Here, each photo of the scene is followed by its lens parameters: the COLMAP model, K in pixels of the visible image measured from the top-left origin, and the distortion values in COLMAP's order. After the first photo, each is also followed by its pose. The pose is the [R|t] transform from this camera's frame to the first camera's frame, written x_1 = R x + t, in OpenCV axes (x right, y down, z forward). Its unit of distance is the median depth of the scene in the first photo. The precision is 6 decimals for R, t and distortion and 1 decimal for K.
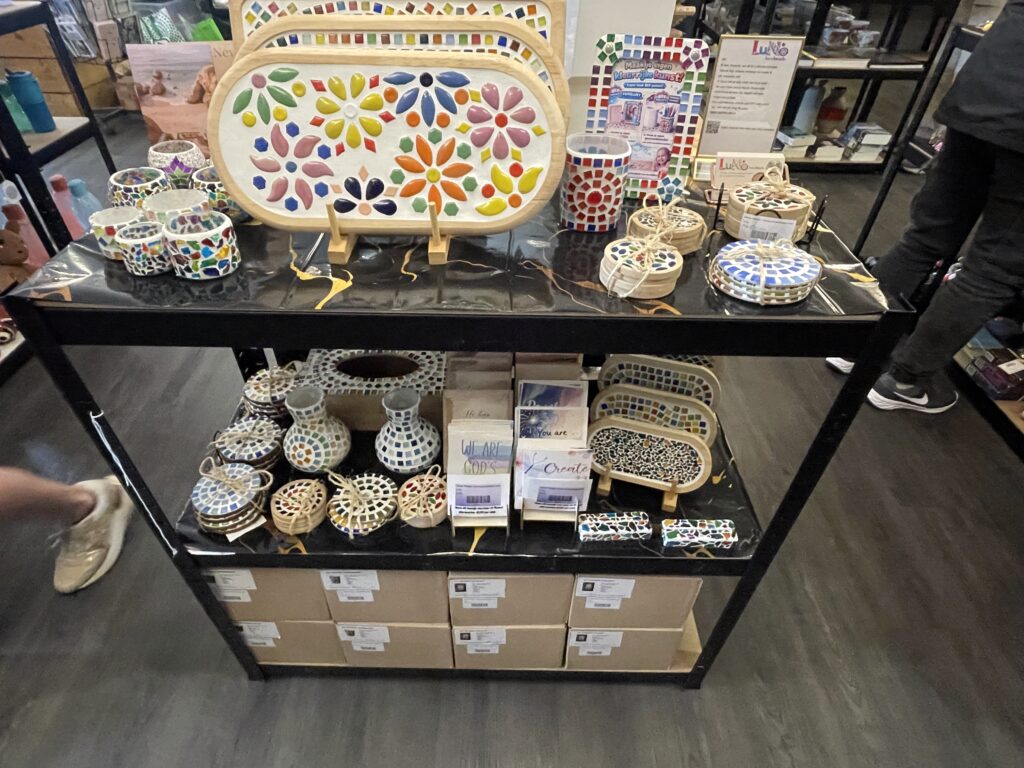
lens RADIAL K [[570.7, 0, 518.2], [0, 570.7, 384.0], [0, 0, 1]] dist [-0.002129, -0.000196]
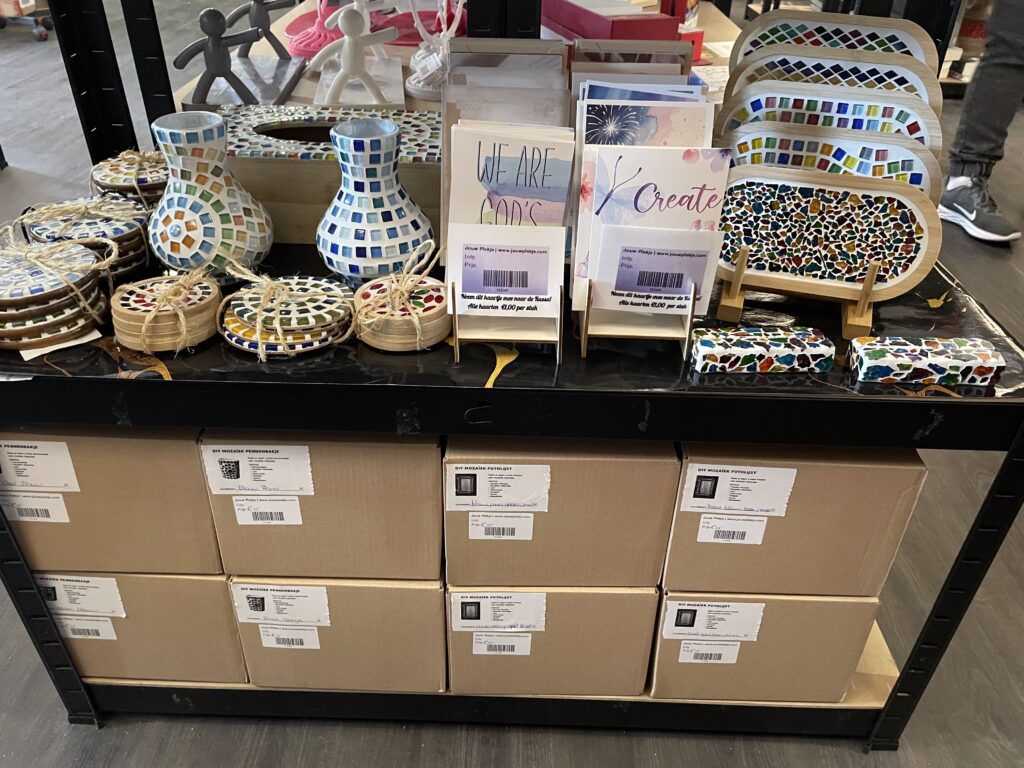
lens RADIAL K [[771.5, 0, 528.9], [0, 771.5, 384.2], [0, 0, 1]] dist [0.087848, -0.117944]
pose [[0.999957, 0.008751, -0.003130, -0.047442], [-0.009049, 0.993572, -0.112842, 0.398535], [0.002122, 0.112865, 0.993608, 0.313103]]
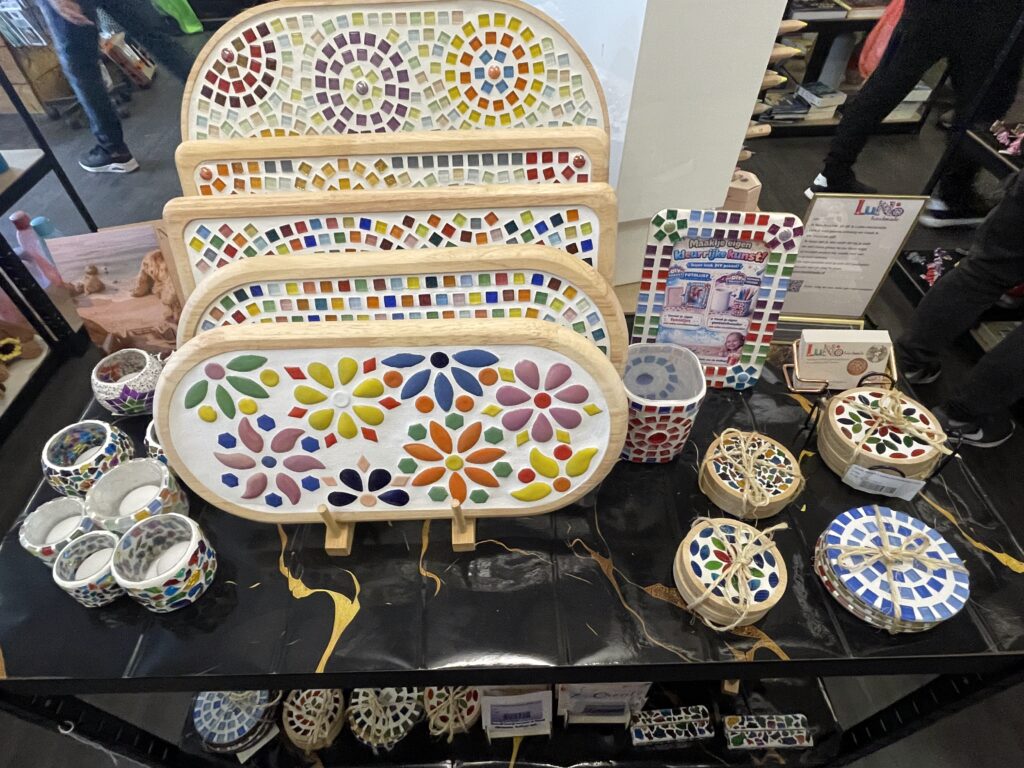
lens RADIAL K [[571.4, 0, 512.0], [0, 571.4, 384.0], [0, 0, 1]] dist [-0.000675, -0.001930]
pose [[0.998867, -0.044306, -0.017384, -0.041265], [0.045935, 0.993041, 0.108441, -0.418706], [0.012459, -0.109116, 0.993951, 0.191589]]
